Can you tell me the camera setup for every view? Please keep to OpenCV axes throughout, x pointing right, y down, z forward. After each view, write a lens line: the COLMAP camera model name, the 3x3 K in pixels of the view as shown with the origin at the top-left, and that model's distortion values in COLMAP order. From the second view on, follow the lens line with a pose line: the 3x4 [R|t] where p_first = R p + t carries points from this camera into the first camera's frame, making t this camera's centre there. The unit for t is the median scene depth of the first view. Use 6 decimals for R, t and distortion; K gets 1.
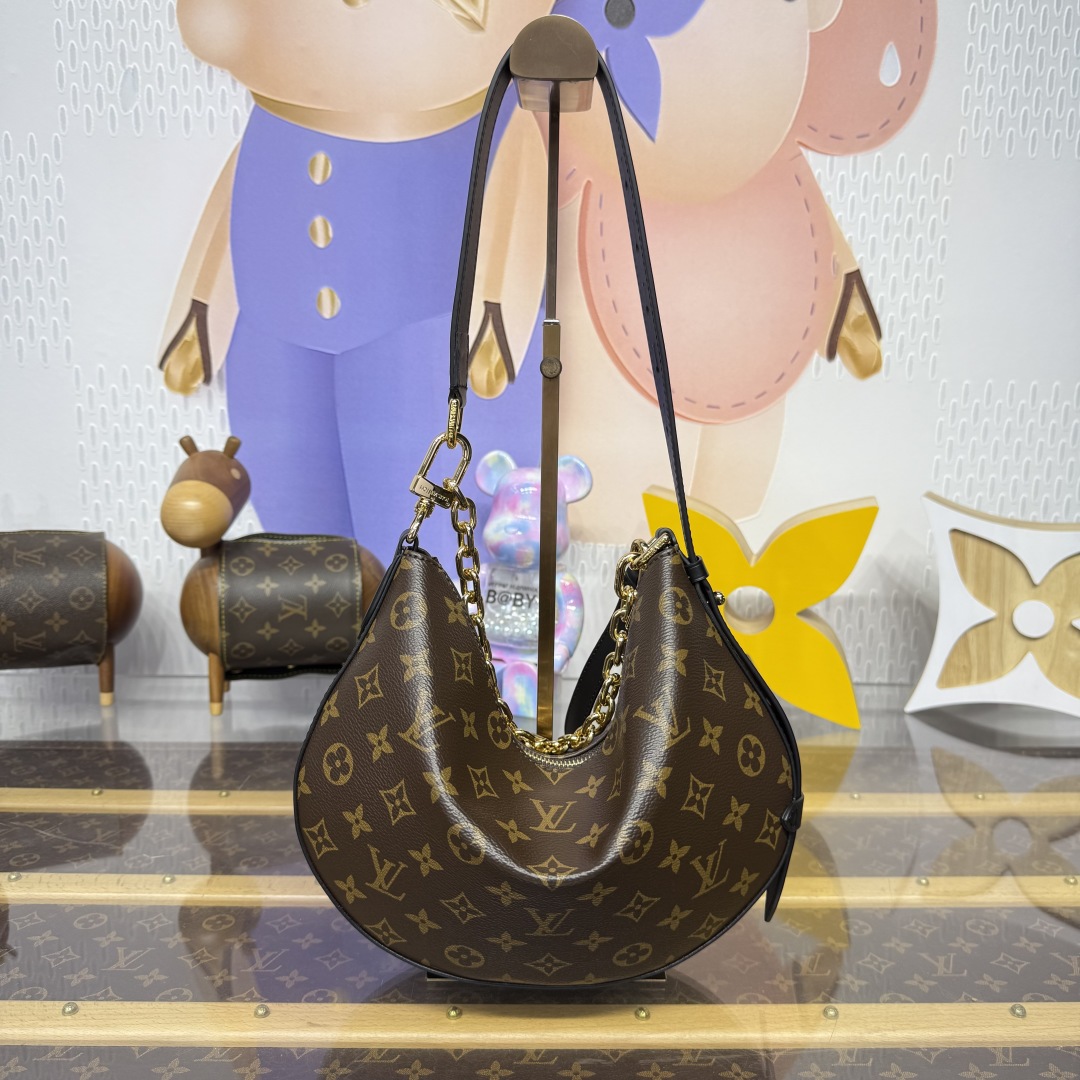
lens RADIAL K [[1021.4, 0, 536.9], [0, 1021.4, 541.5], [0, 0, 1]] dist [0.043899, 0.000000]
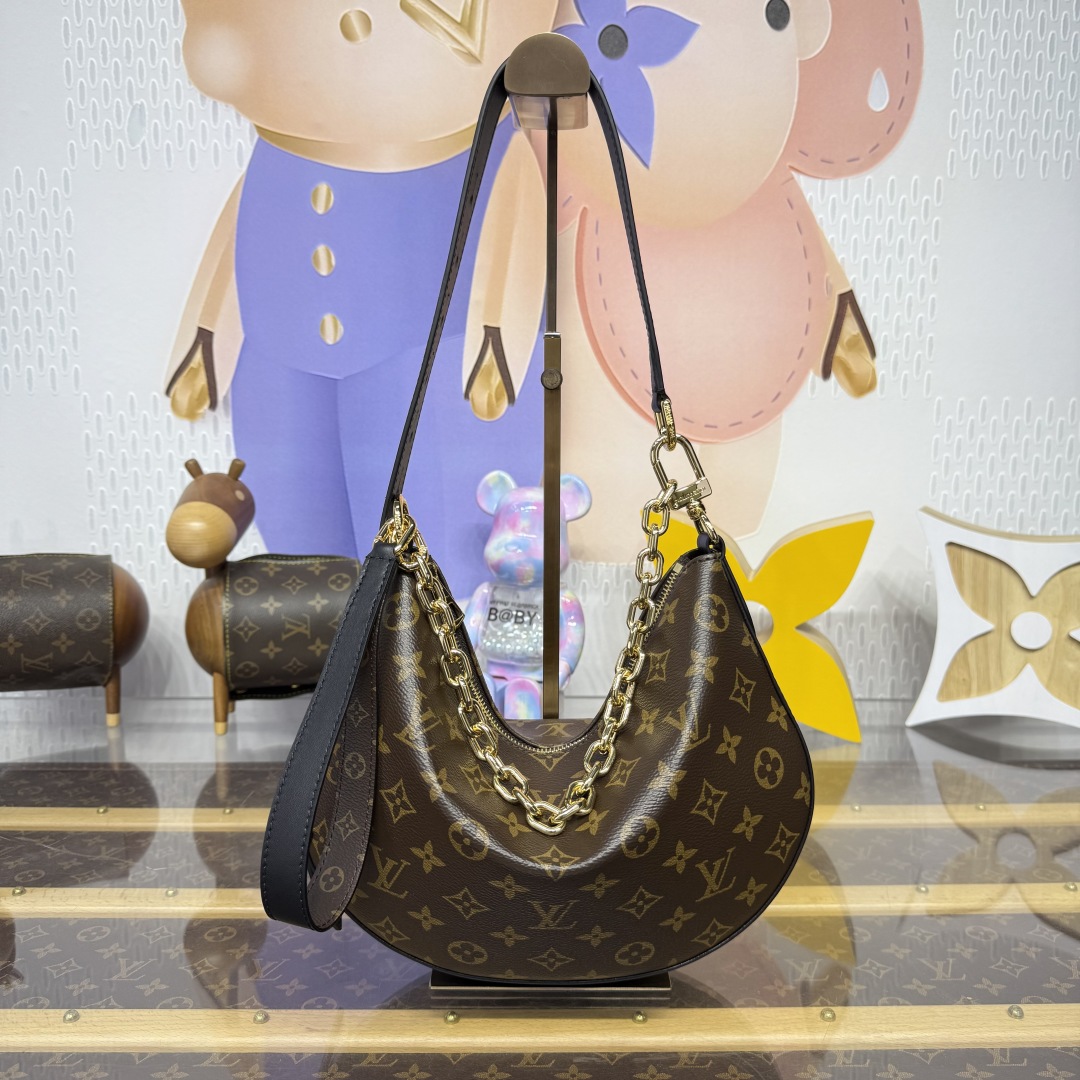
lens RADIAL K [[1021.4, 0, 540.3], [0, 1021.4, 545.8], [0, 0, 1]] dist [0.043899, 0.000000]
pose [[0.999910, -0.010751, -0.008074, 0.011086], [0.010501, 0.999481, -0.030441, 0.017203], [0.008397, 0.030353, 0.999504, -0.010709]]
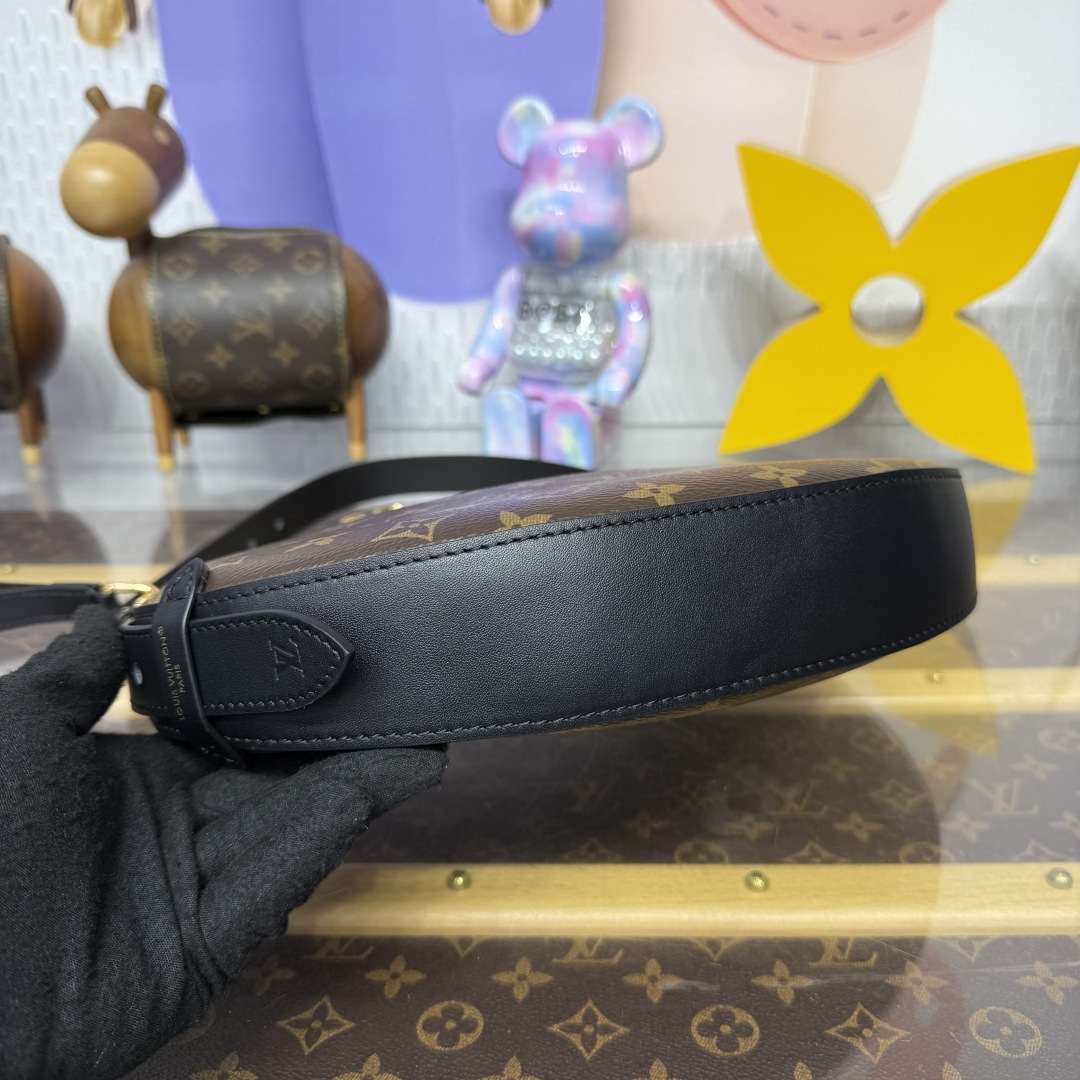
lens RADIAL K [[1021.4, 0, 536.5], [0, 1021.4, 530.5], [0, 0, 1]] dist [0.043899, 0.000000]
pose [[0.998227, -0.014327, -0.057775, 0.004202], [0.024510, 0.983432, 0.179615, 0.078067], [0.054245, -0.180712, 0.982039, 0.248315]]
